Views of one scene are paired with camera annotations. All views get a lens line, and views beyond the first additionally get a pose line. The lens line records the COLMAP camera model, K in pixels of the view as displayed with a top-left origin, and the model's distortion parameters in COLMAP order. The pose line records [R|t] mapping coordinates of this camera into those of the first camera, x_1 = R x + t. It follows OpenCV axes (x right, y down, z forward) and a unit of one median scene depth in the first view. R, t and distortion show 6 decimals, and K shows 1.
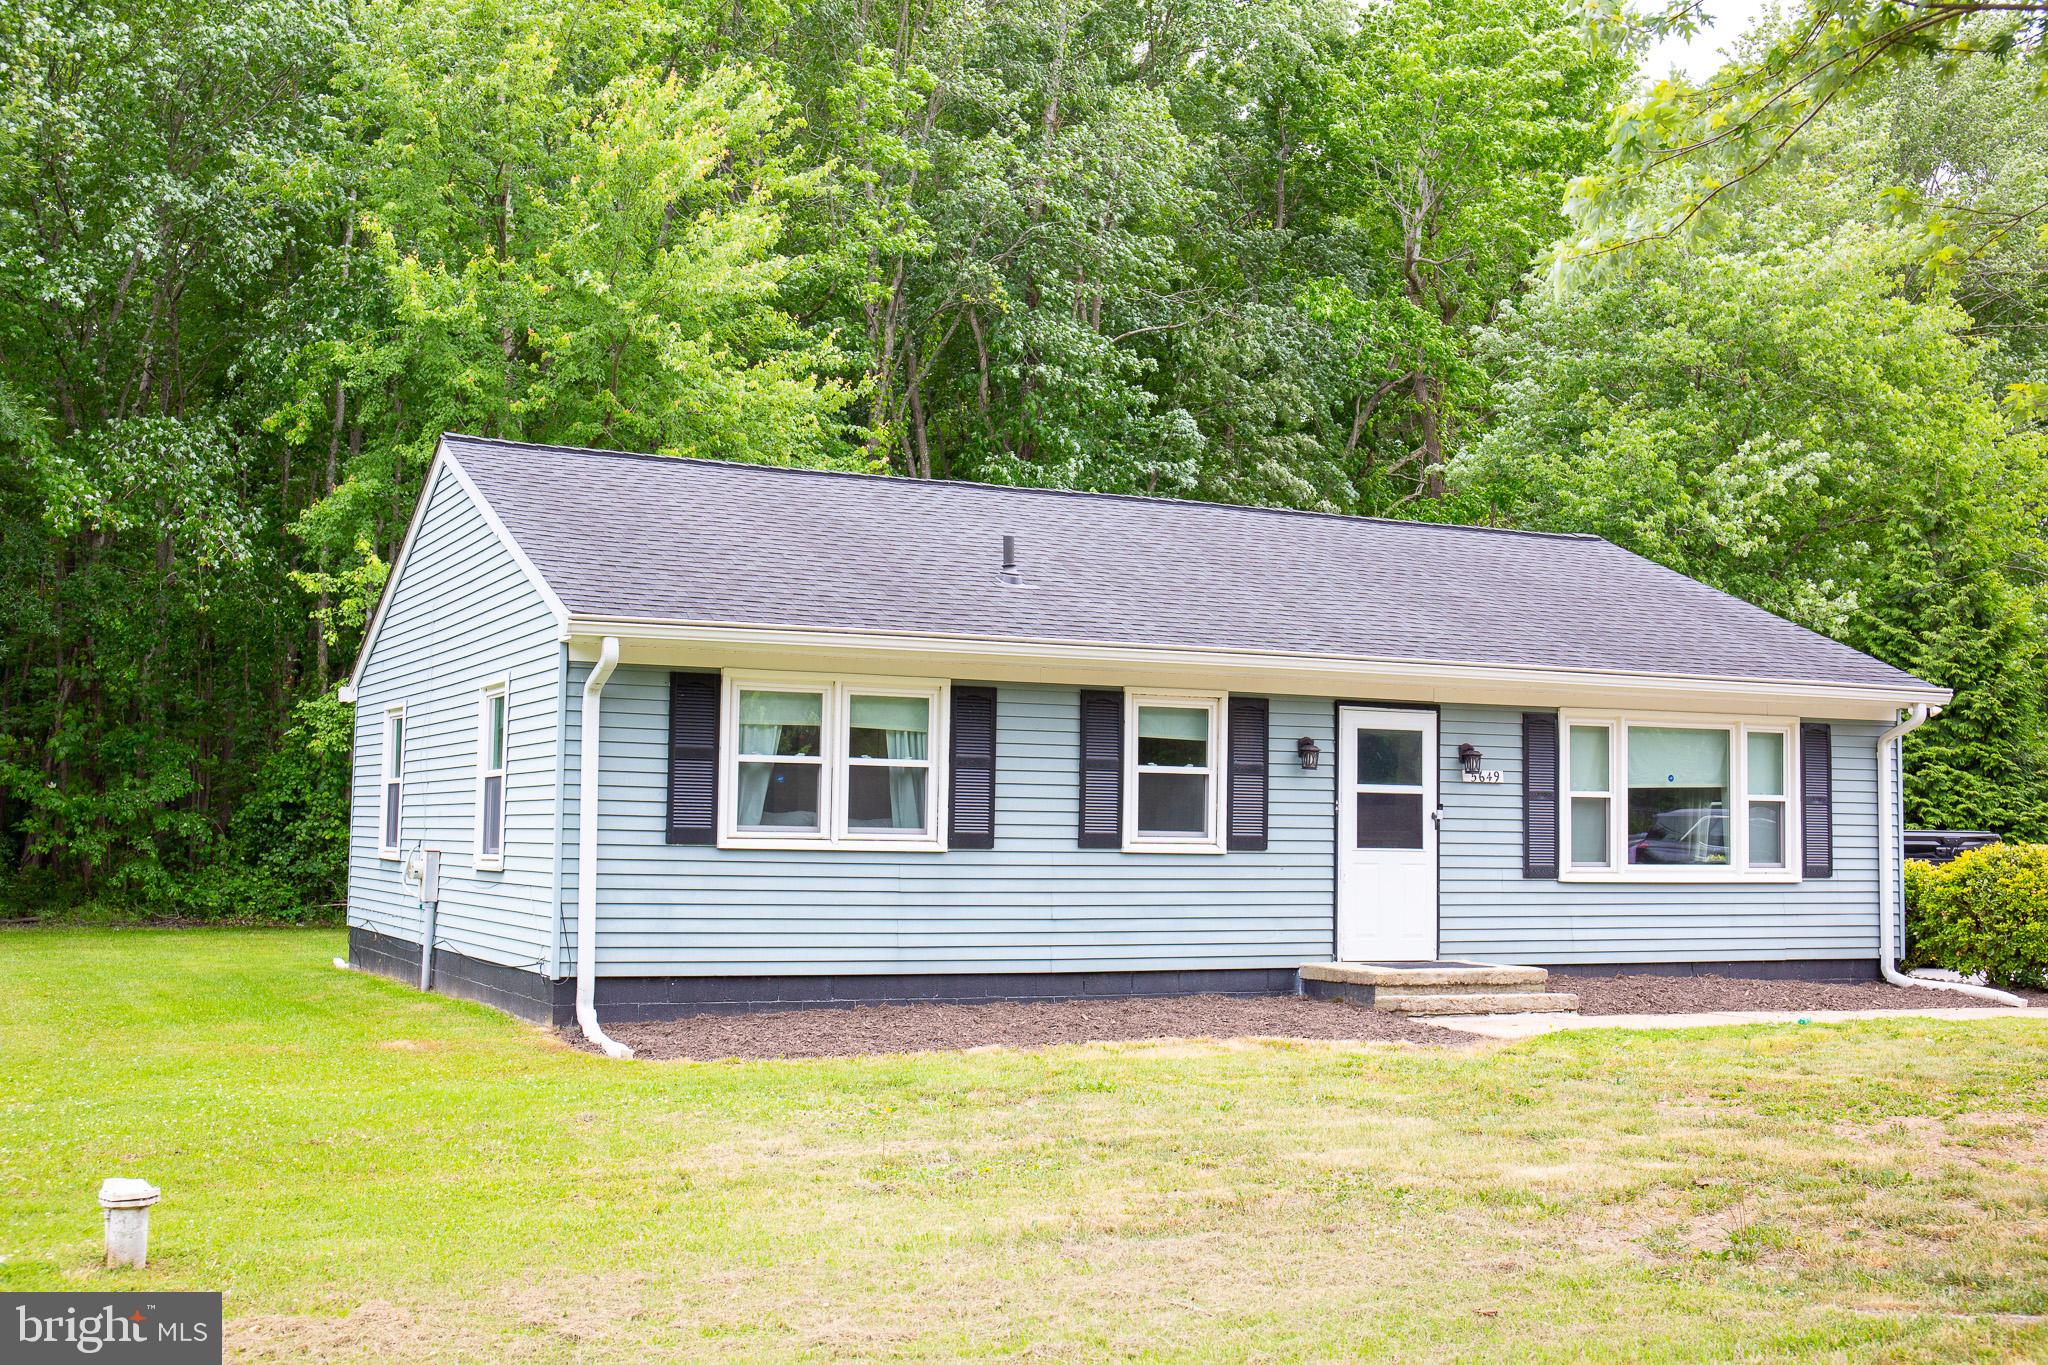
lens RADIAL K [[2287.9, 0, 1009.1], [0, 2287.9, 702.5], [0, 0, 1]] dist [0.050522, 0.000000]
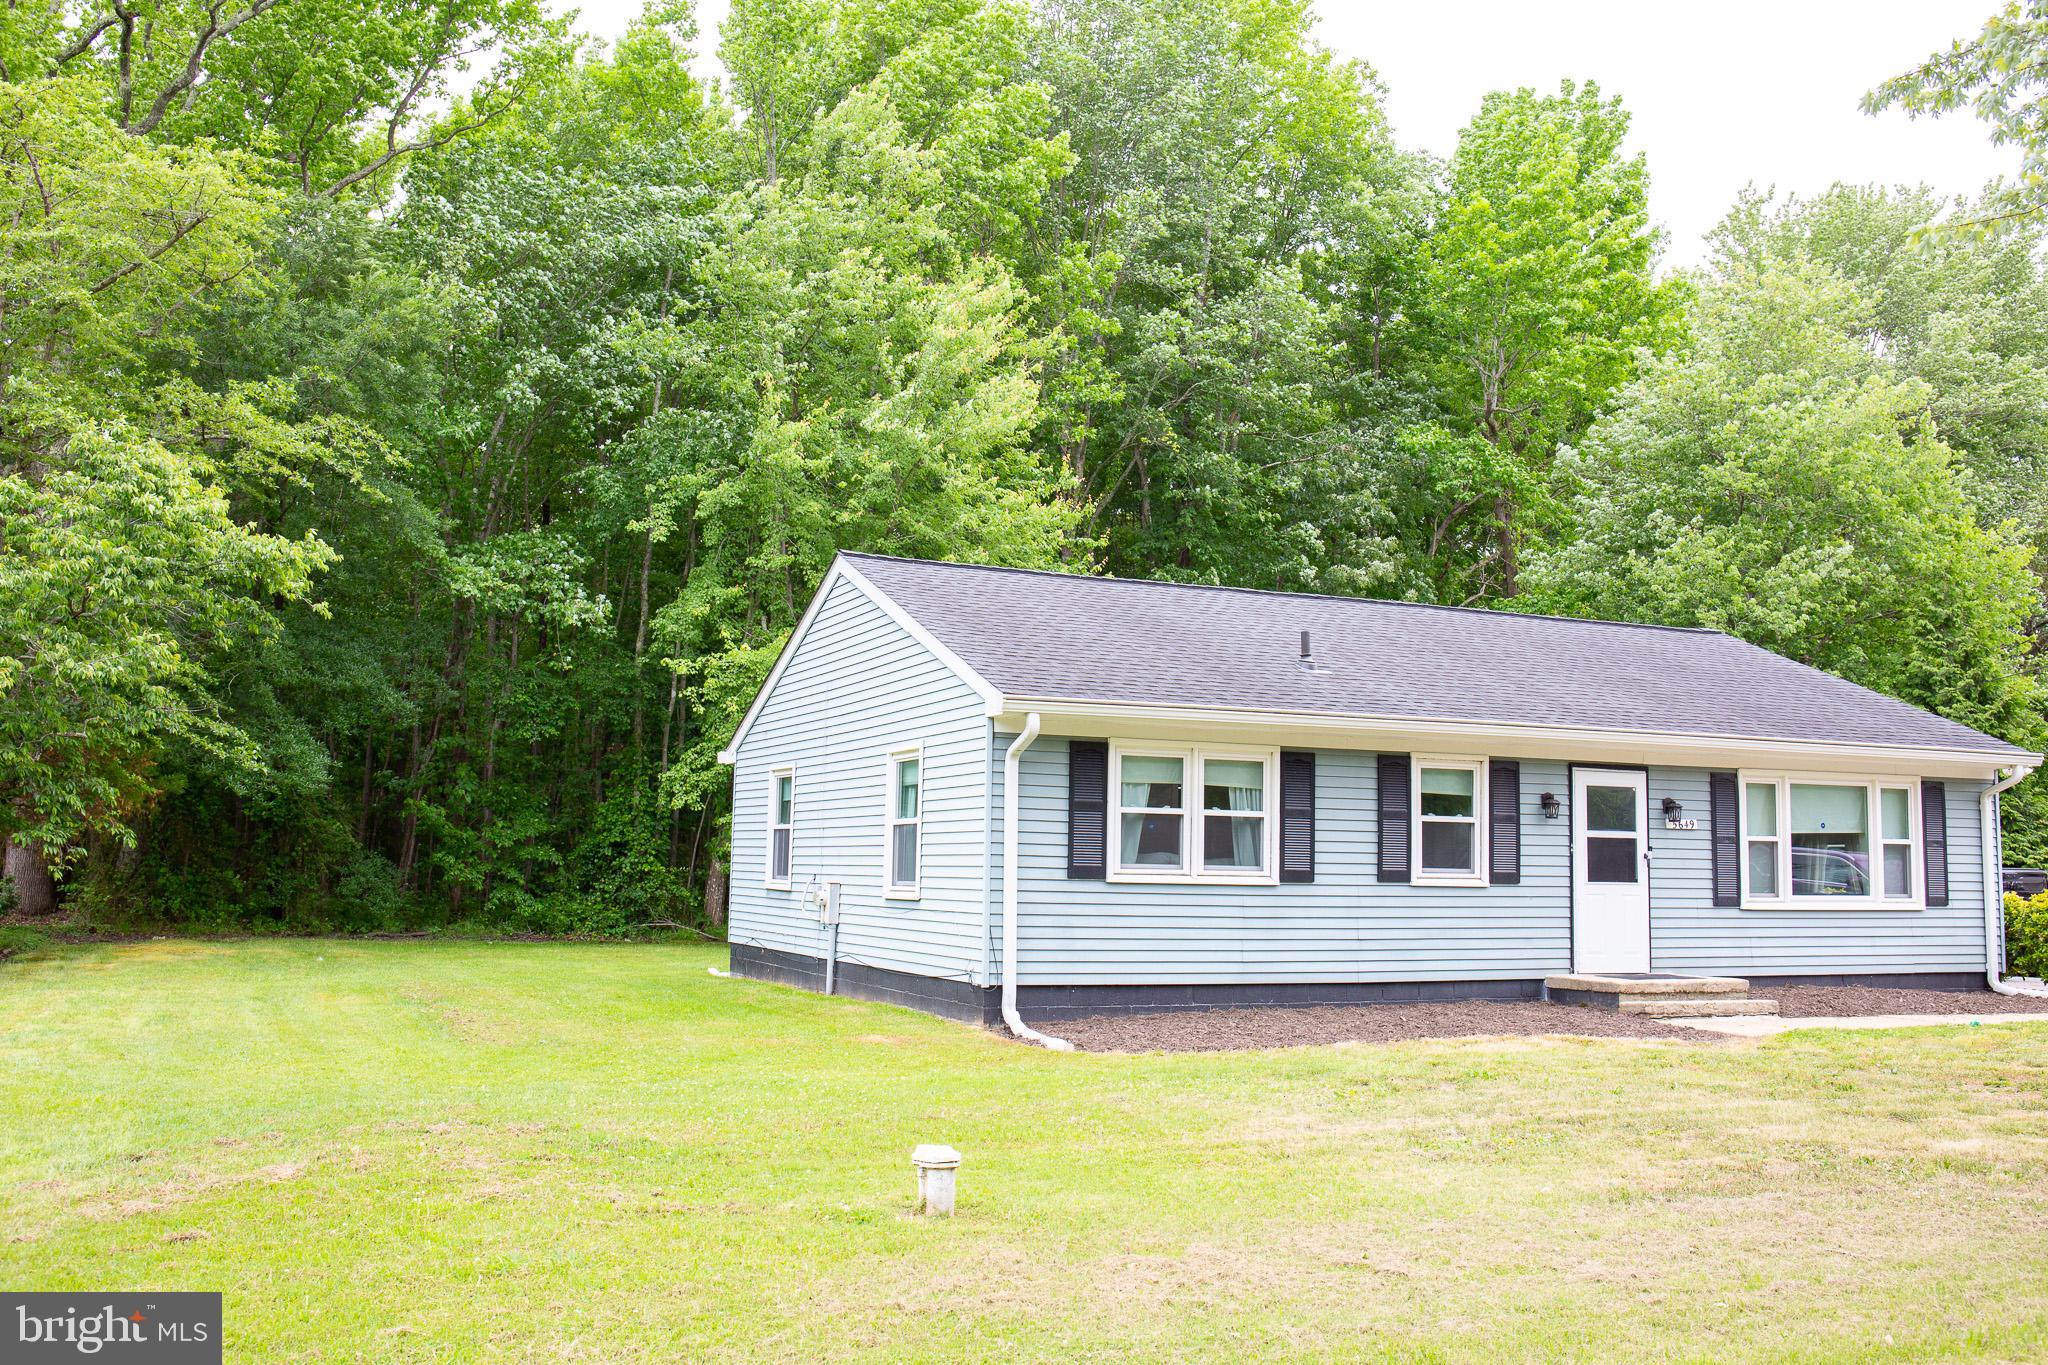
lens RADIAL K [[1860.6, 0, 1044.7], [0, 1860.6, 677.8], [0, 0, 1]] dist [0.005782, 0.000000]
pose [[0.999937, 0.000669, -0.011227, -0.125690], [-0.001158, 0.999046, -0.043655, -0.002690], [0.011187, 0.043665, 0.998984, -0.015846]]
